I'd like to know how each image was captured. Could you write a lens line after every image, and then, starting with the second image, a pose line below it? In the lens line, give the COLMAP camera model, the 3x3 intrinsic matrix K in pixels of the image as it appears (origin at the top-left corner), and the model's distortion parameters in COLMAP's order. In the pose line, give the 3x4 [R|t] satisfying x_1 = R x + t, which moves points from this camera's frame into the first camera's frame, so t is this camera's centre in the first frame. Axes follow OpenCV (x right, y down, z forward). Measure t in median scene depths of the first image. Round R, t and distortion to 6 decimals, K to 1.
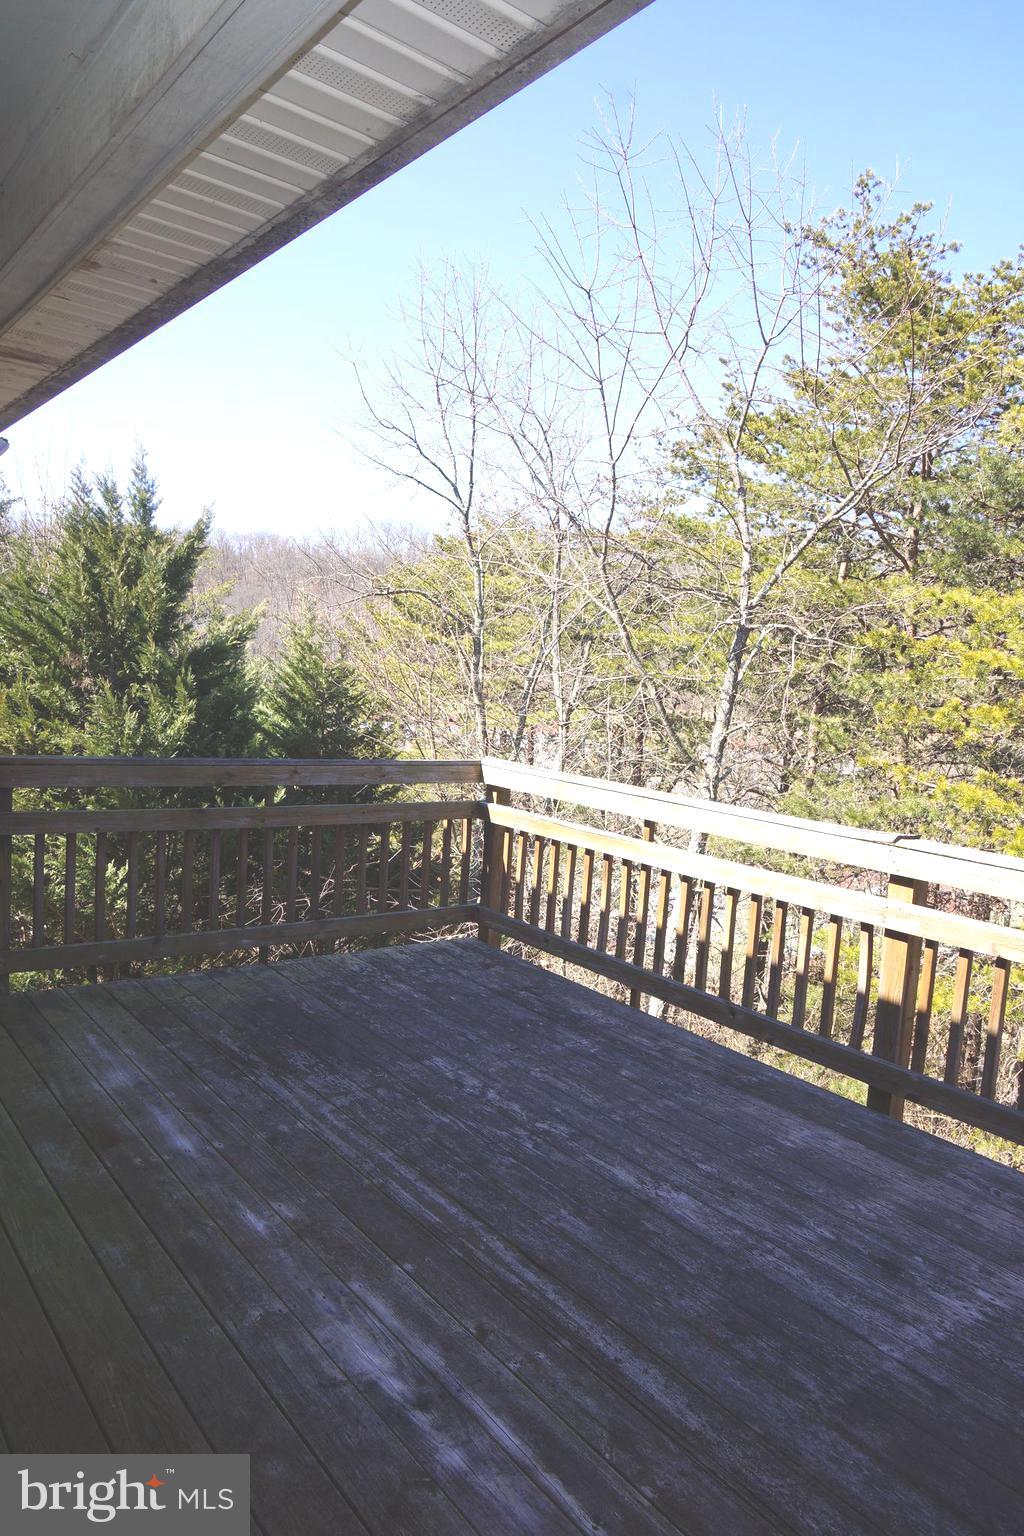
lens RADIAL K [[1075.9, 0, 512.0], [0, 1075.9, 768.0], [0, 0, 1]] dist [-0.010212, 0.025678]
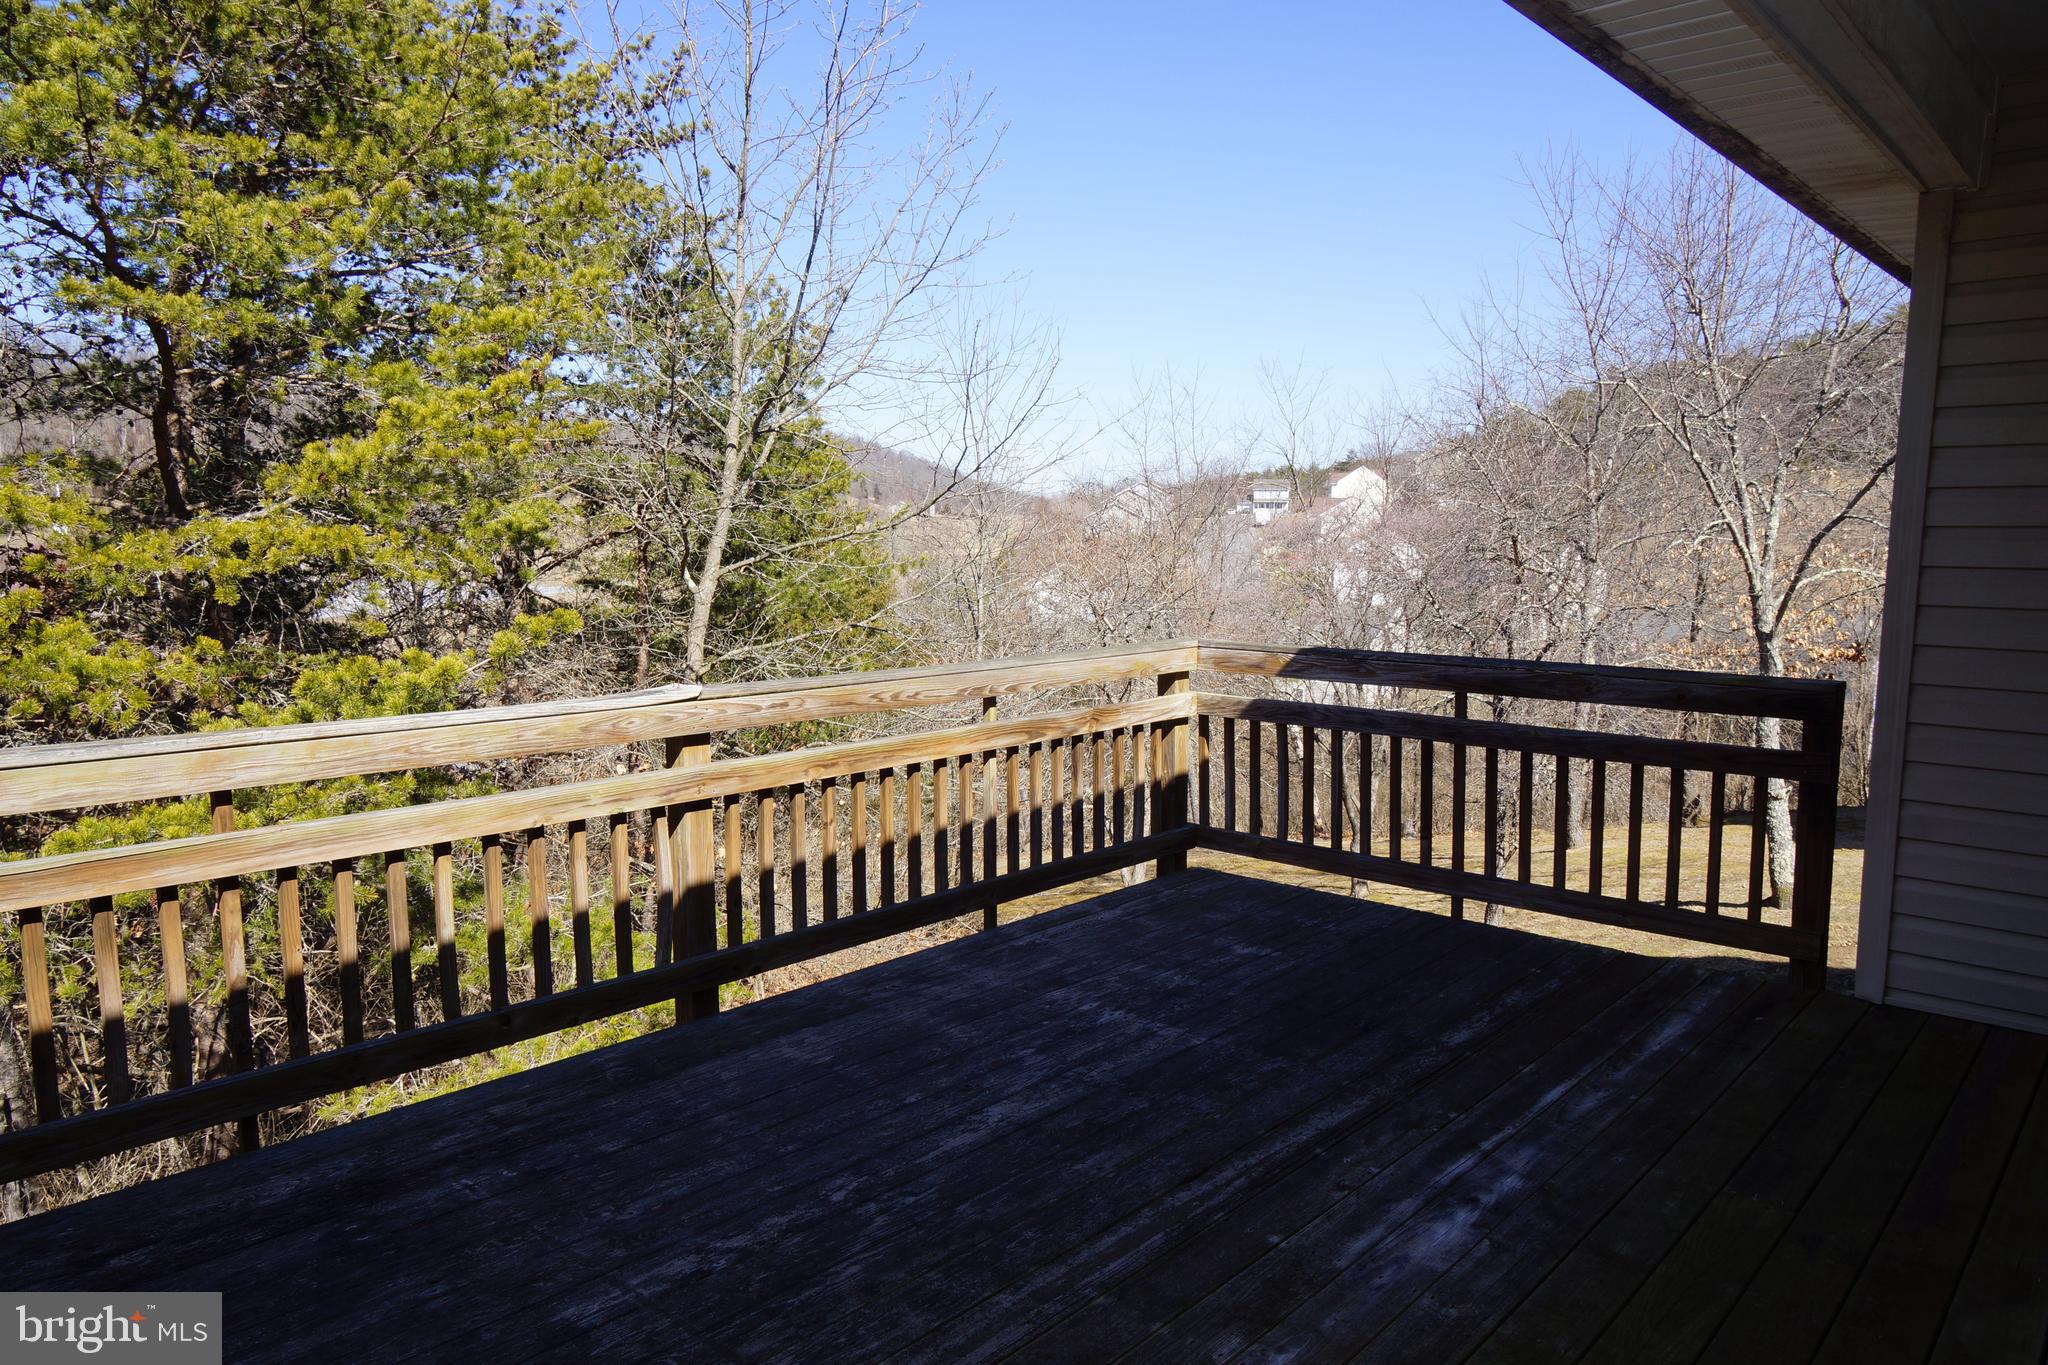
lens RADIAL K [[1416.6, 0, 1025.2], [0, 1416.6, 700.3], [0, 0, 1]] dist [-0.004895, 0.000978]
pose [[-0.207605, -0.189233, 0.959735, -0.762824], [0.061196, 0.976676, 0.205812, -0.139812], [-0.976297, 0.101460, -0.191183, 0.994019]]
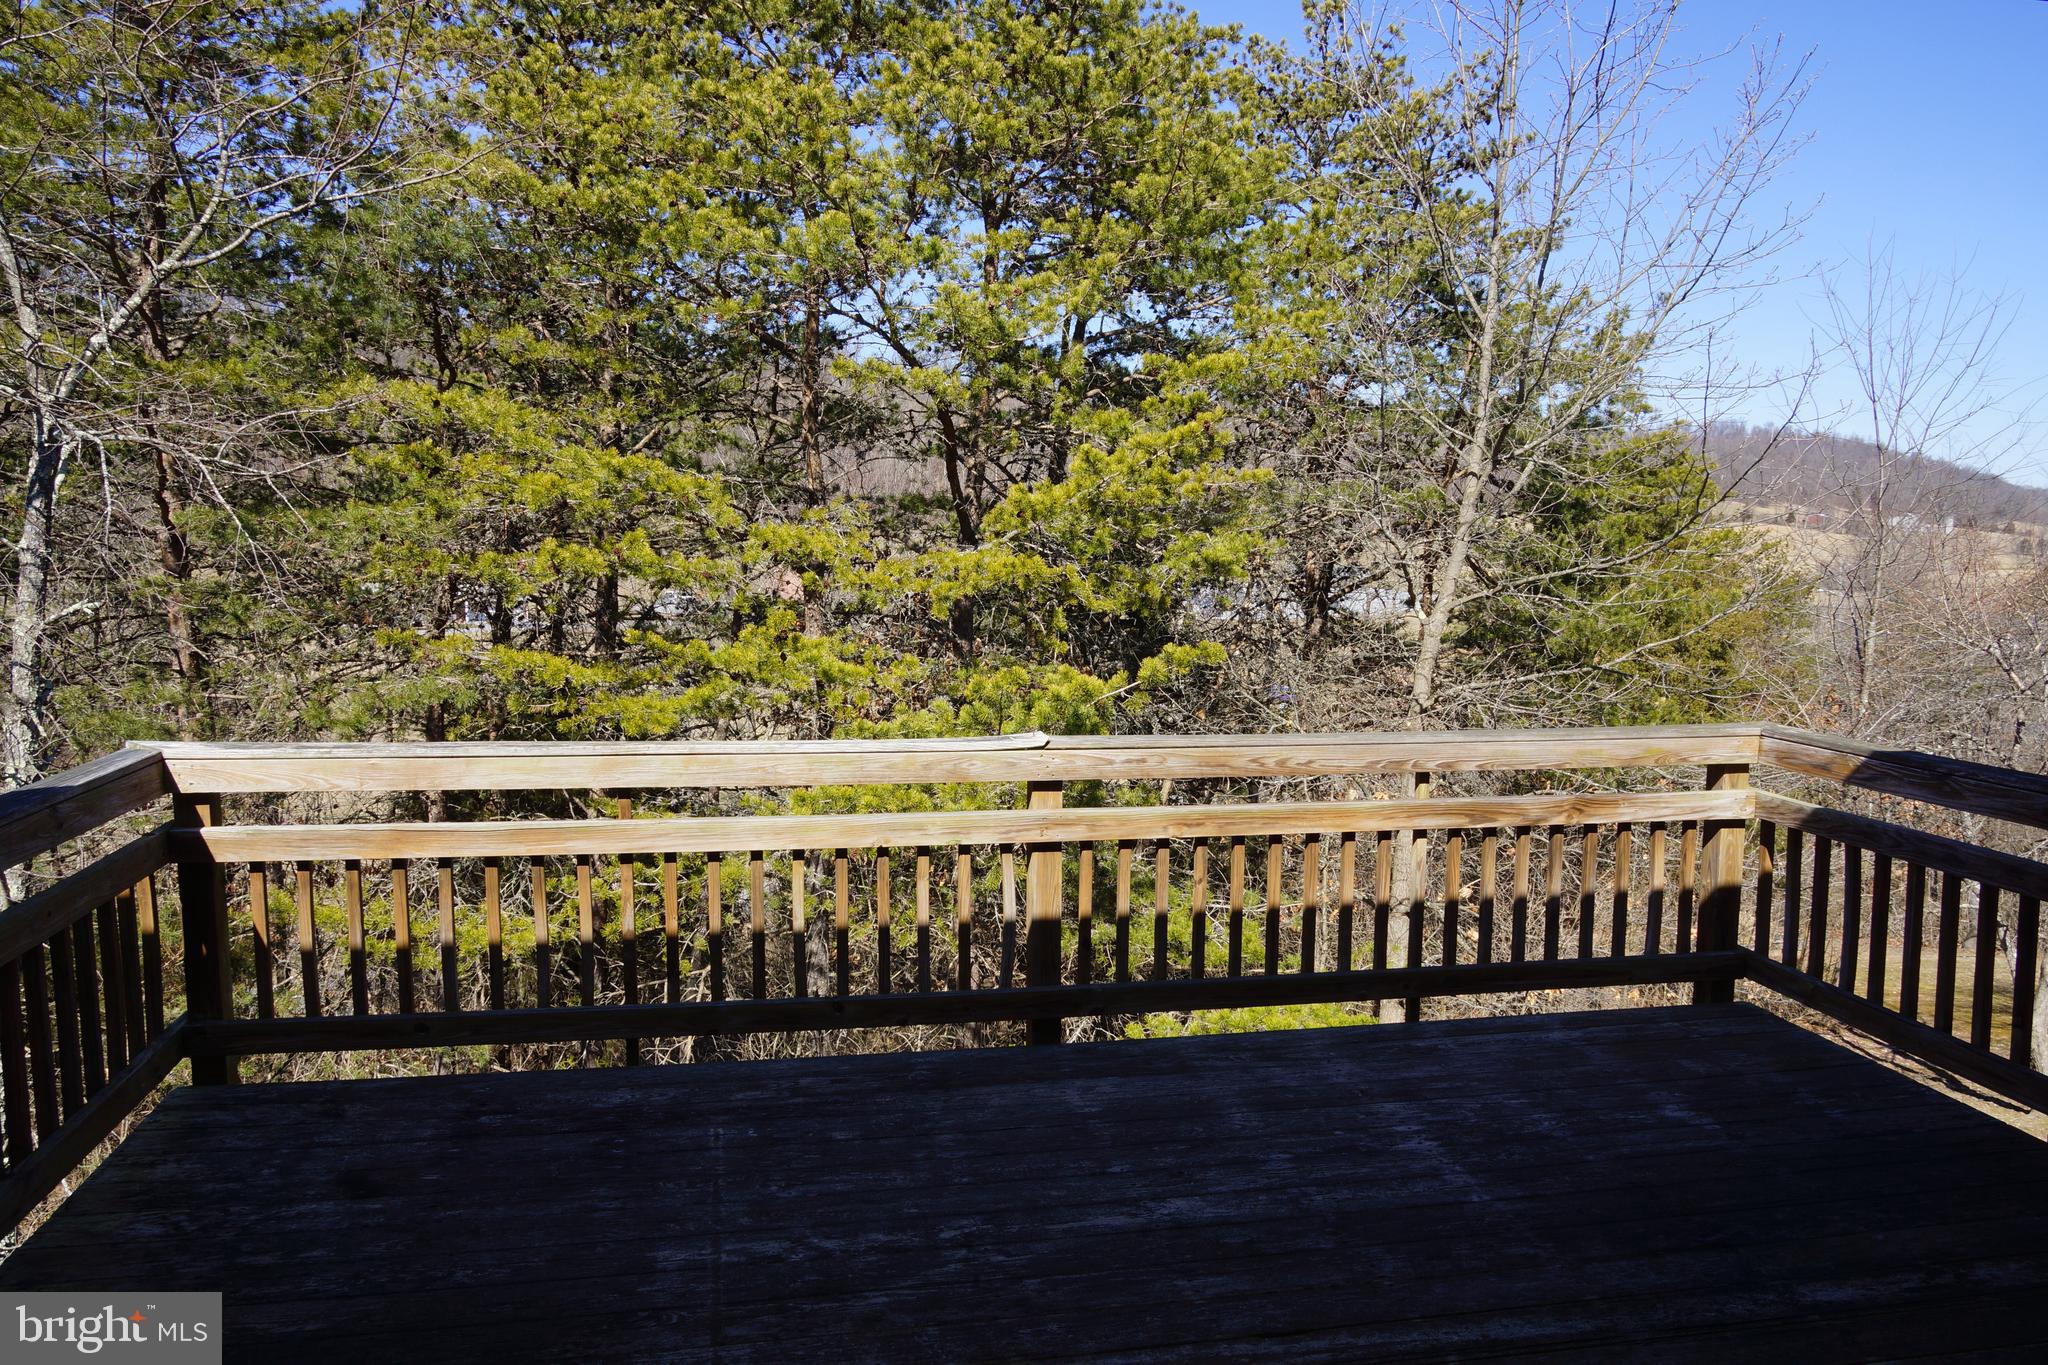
lens RADIAL K [[1431.2, 0, 1027.1], [0, 1431.2, 688.6], [0, 0, 1]] dist [-0.002860, 0.016927]
pose [[0.424087, -0.166219, 0.890237, -0.715008], [0.091029, 0.985857, 0.140709, -0.149075], [-0.901035, 0.021365, 0.433220, 0.518092]]
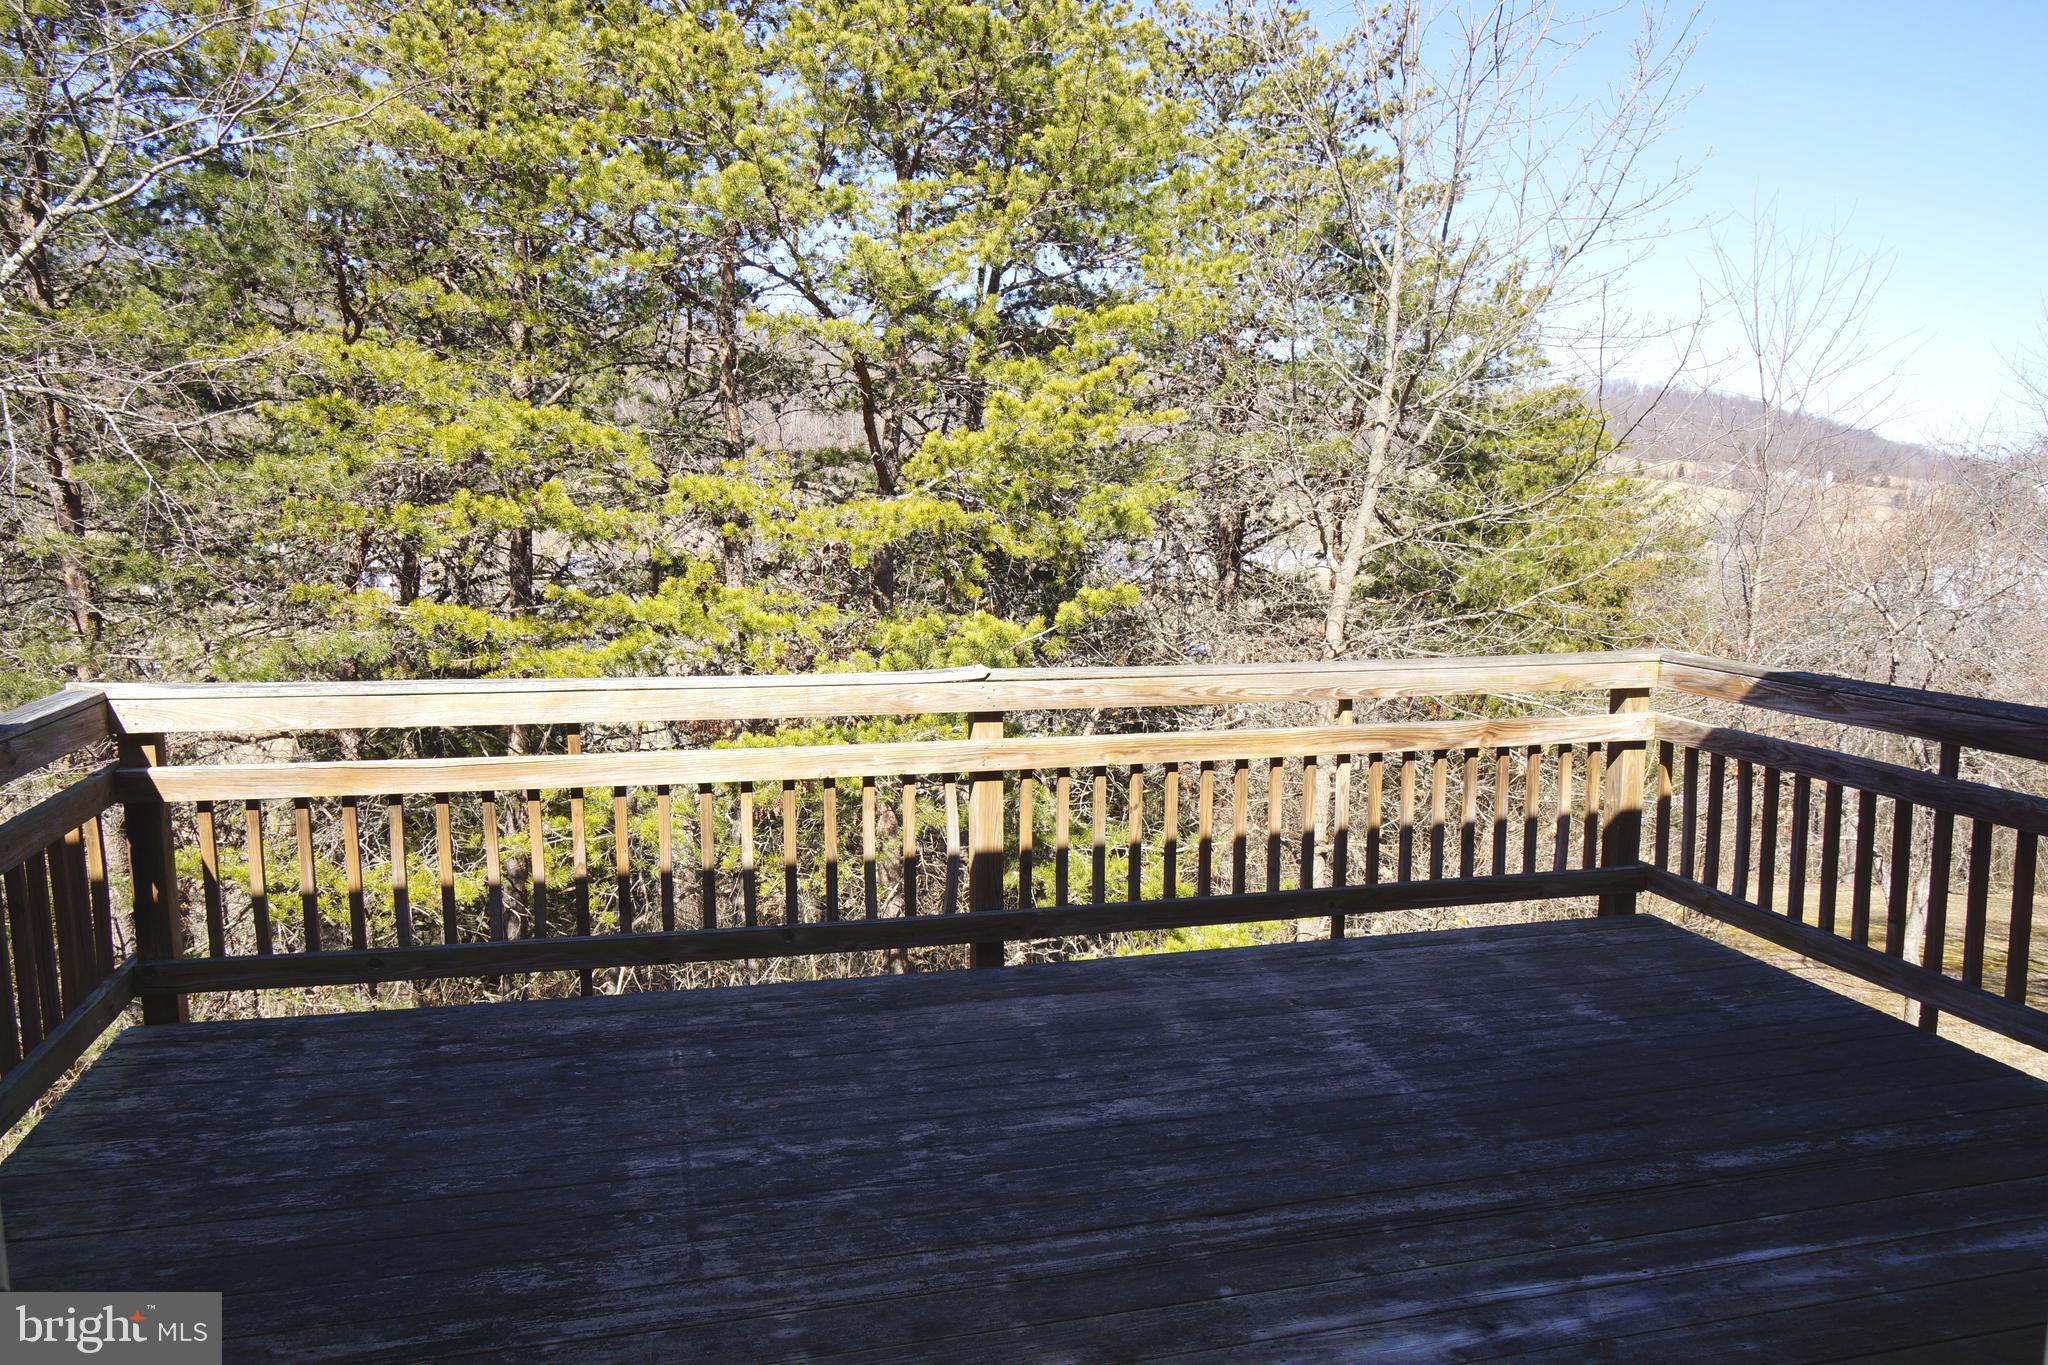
lens RADIAL K [[1434.5, 0, 1018.8], [0, 1434.5, 681.3], [0, 0, 1]] dist [-0.010212, 0.025678]
pose [[0.370130, -0.191668, 0.908992, -0.764191], [0.096003, 0.981137, 0.167789, -0.132969], [-0.924006, 0.025162, 0.381549, 0.526552]]
